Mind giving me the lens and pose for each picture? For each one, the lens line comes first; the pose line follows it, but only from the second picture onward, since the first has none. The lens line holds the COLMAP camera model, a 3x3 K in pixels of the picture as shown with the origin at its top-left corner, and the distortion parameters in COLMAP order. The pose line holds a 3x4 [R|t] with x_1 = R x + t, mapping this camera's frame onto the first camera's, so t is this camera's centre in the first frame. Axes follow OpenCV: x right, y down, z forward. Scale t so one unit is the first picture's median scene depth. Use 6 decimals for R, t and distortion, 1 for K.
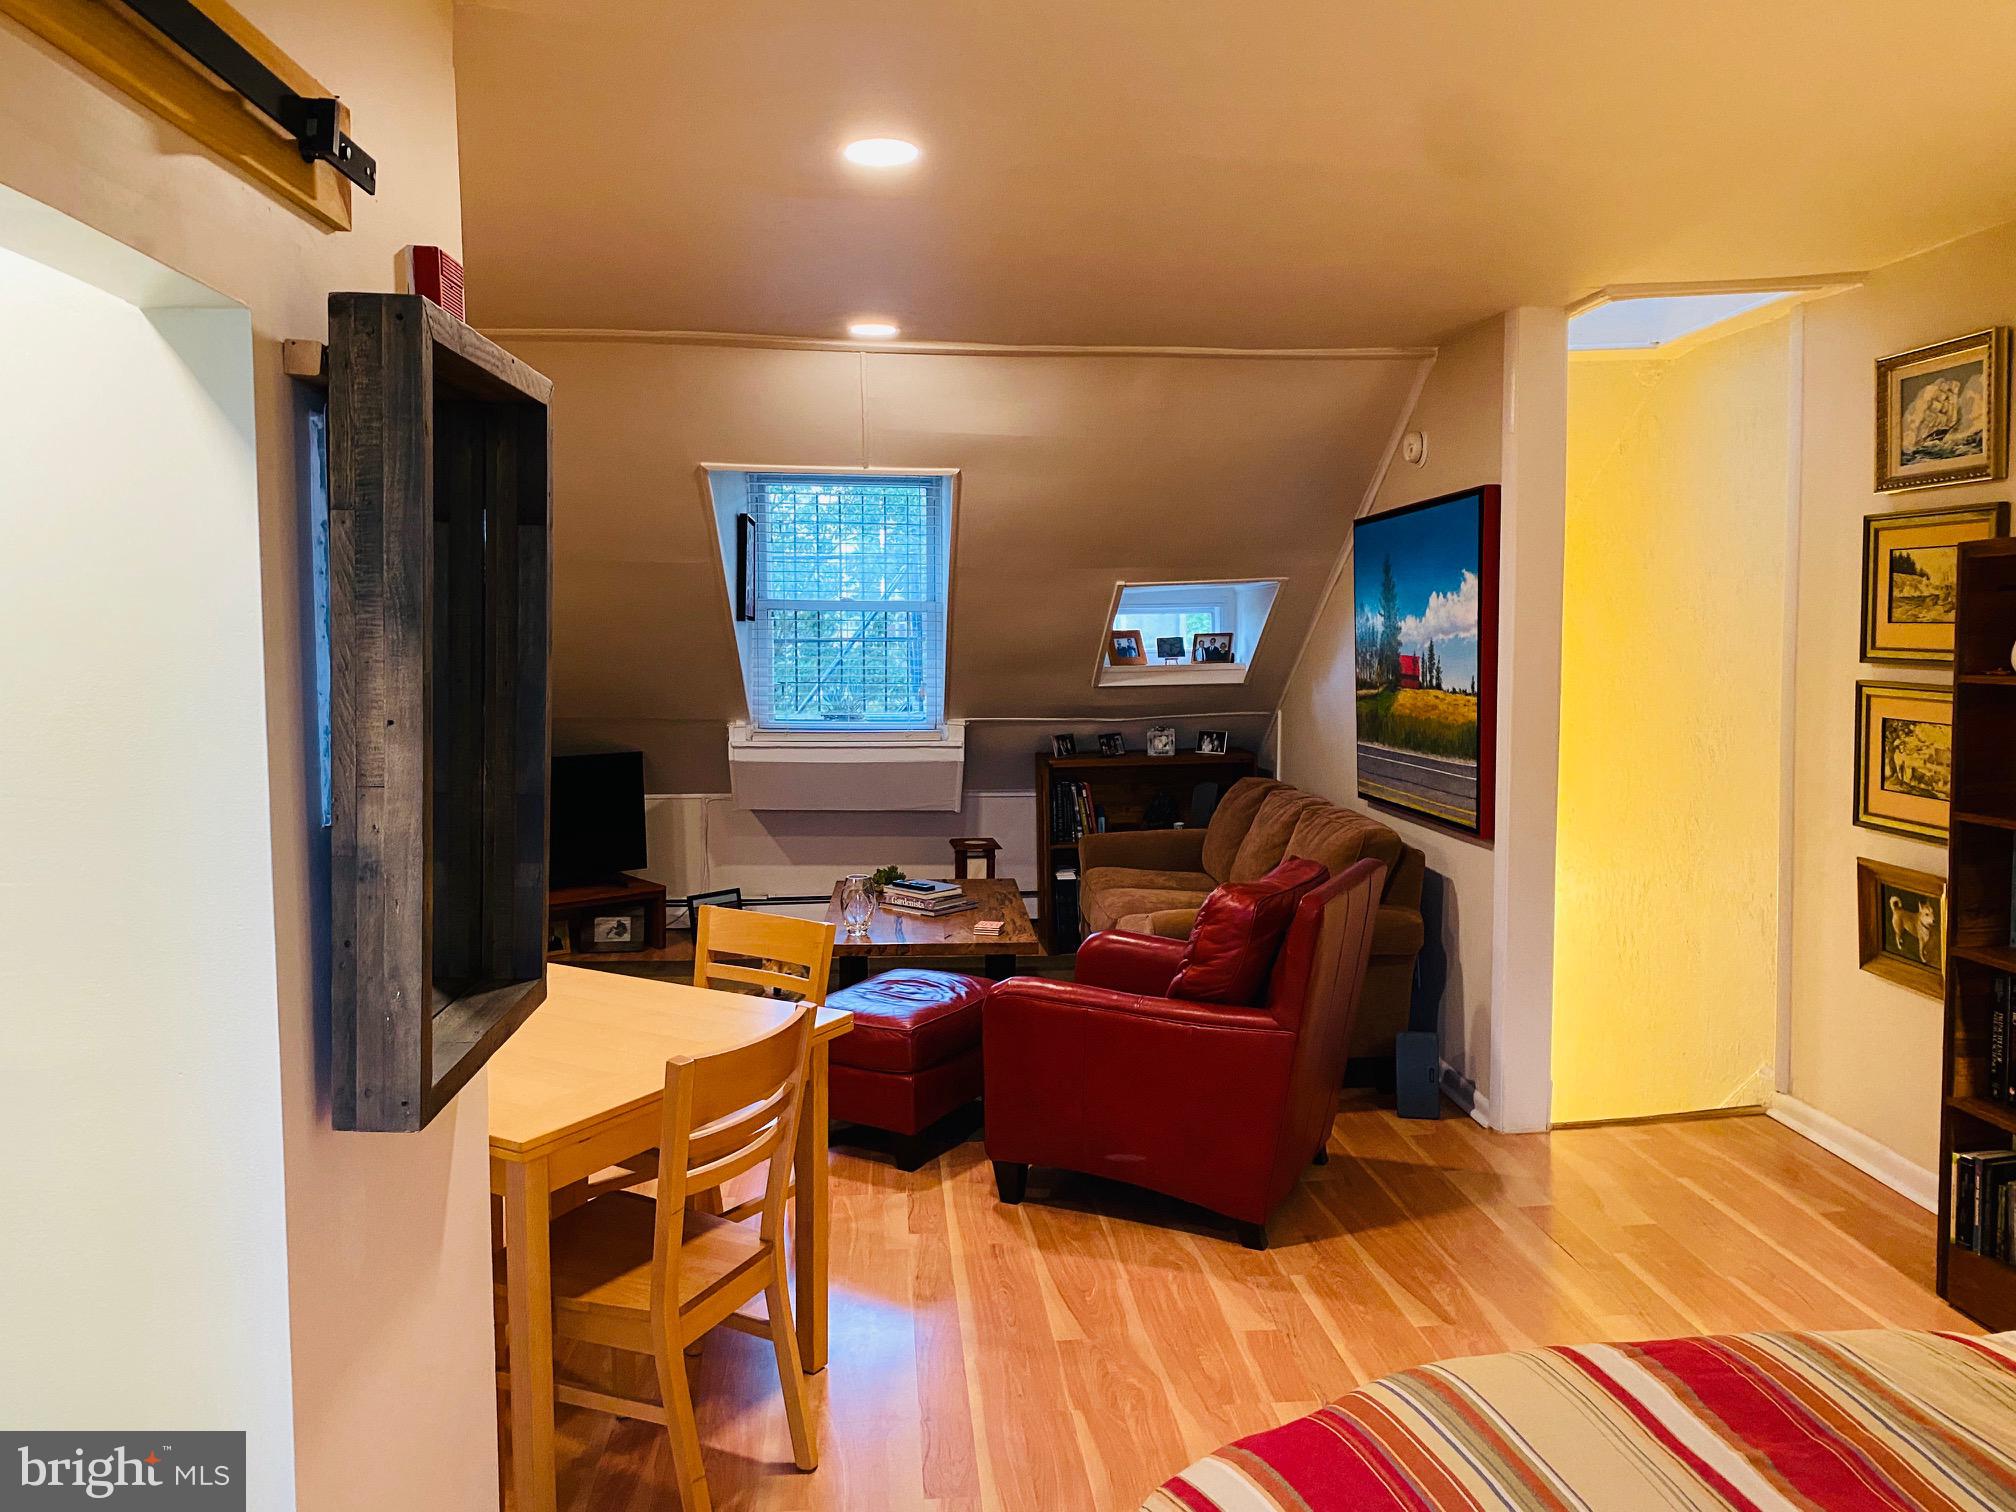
lens RADIAL K [[1522.3, 0, 1000.9], [0, 1522.3, 746.6], [0, 0, 1]] dist [0.028660, -0.034502]
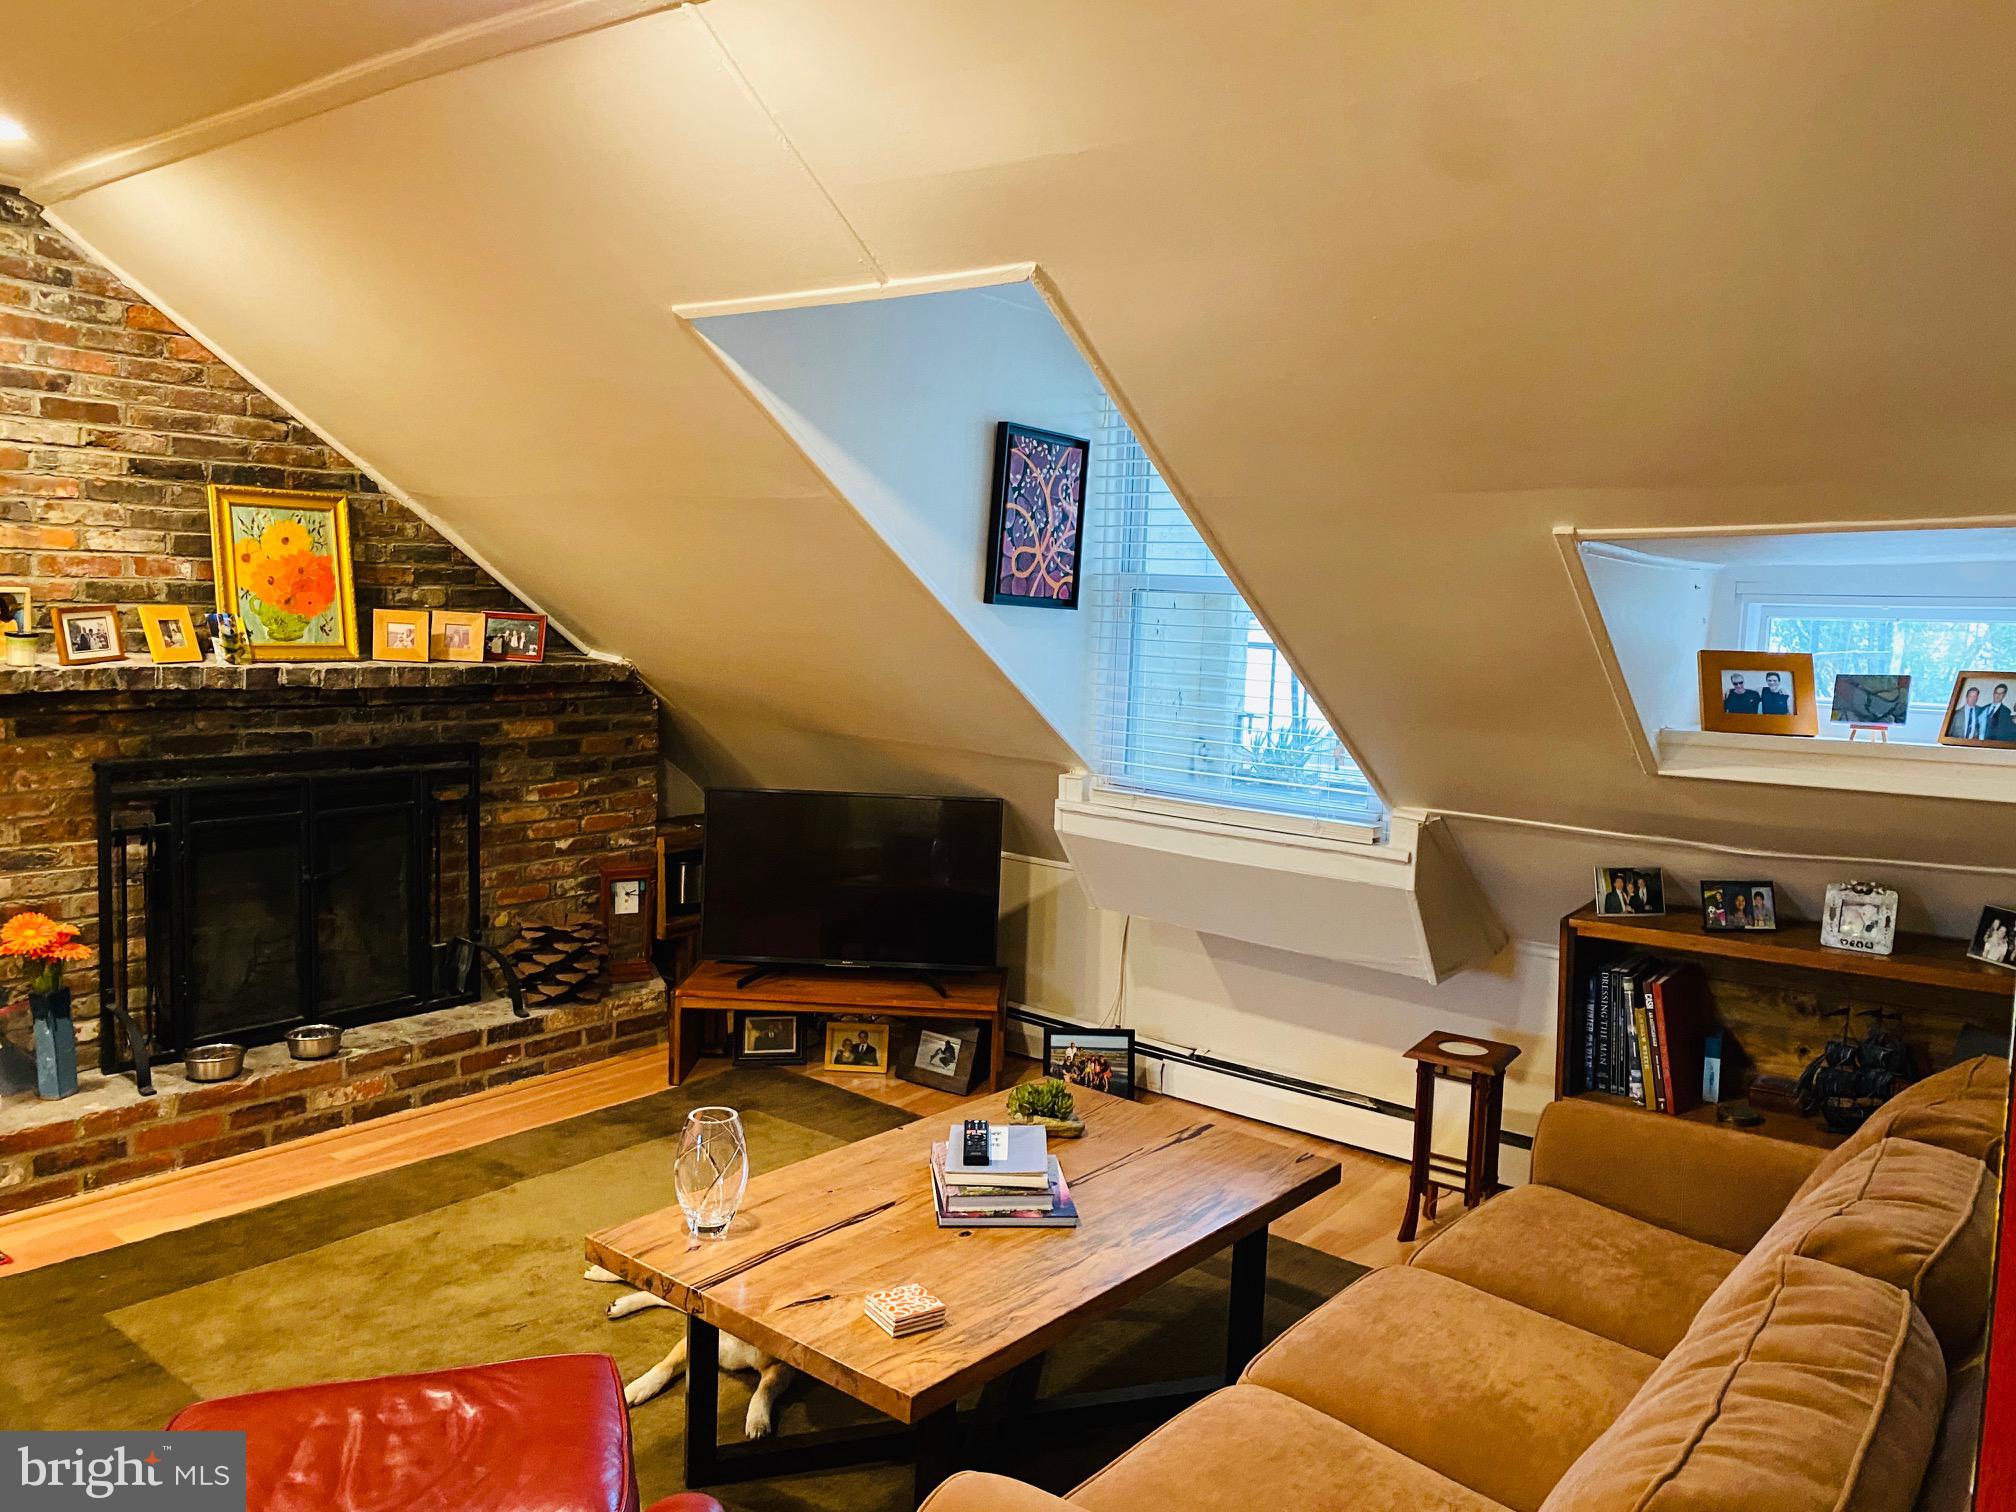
lens RADIAL K [[1522.3, 0, 1001.7], [0, 1522.3, 742.0], [0, 0, 1]] dist [0.028660, -0.034502]
pose [[0.726343, 0.091096, -0.681268, 0.365372], [-0.096482, 0.994878, 0.030165, -0.070105], [0.680527, 0.043820, 0.731412, 0.864619]]
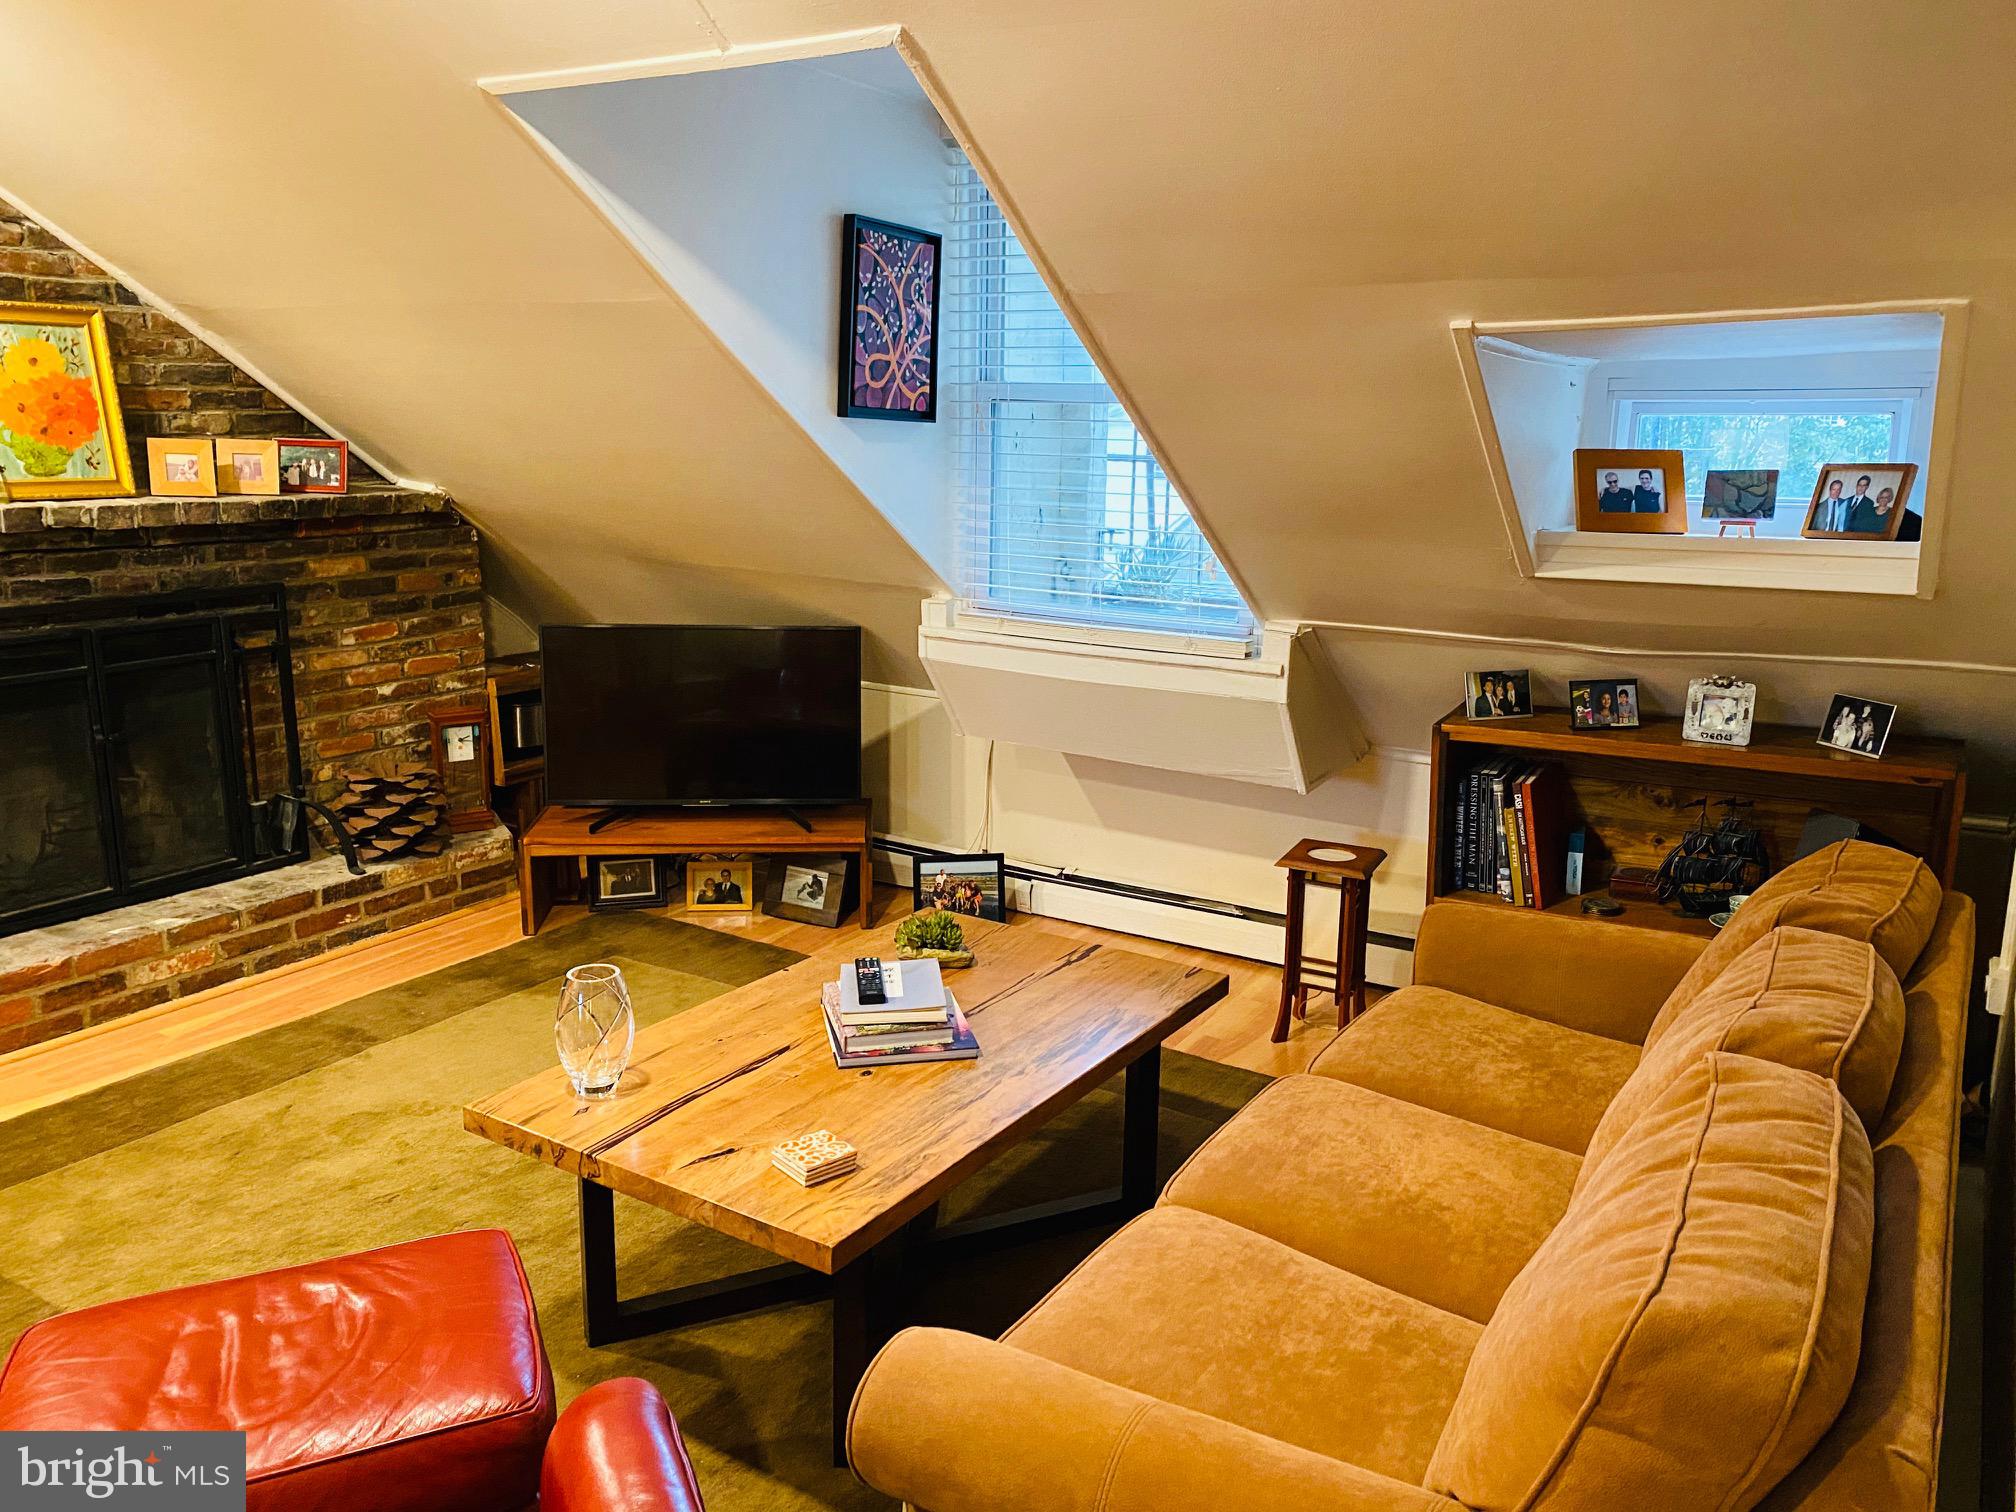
lens RADIAL K [[1522.3, 0, 1017.5], [0, 1522.3, 749.1], [0, 0, 1]] dist [0.028660, -0.034502]
pose [[0.807000, 0.137805, -0.574248, 0.328275], [-0.068149, 0.987628, 0.141236, -0.067948], [0.586606, -0.074843, 0.806407, 0.874676]]
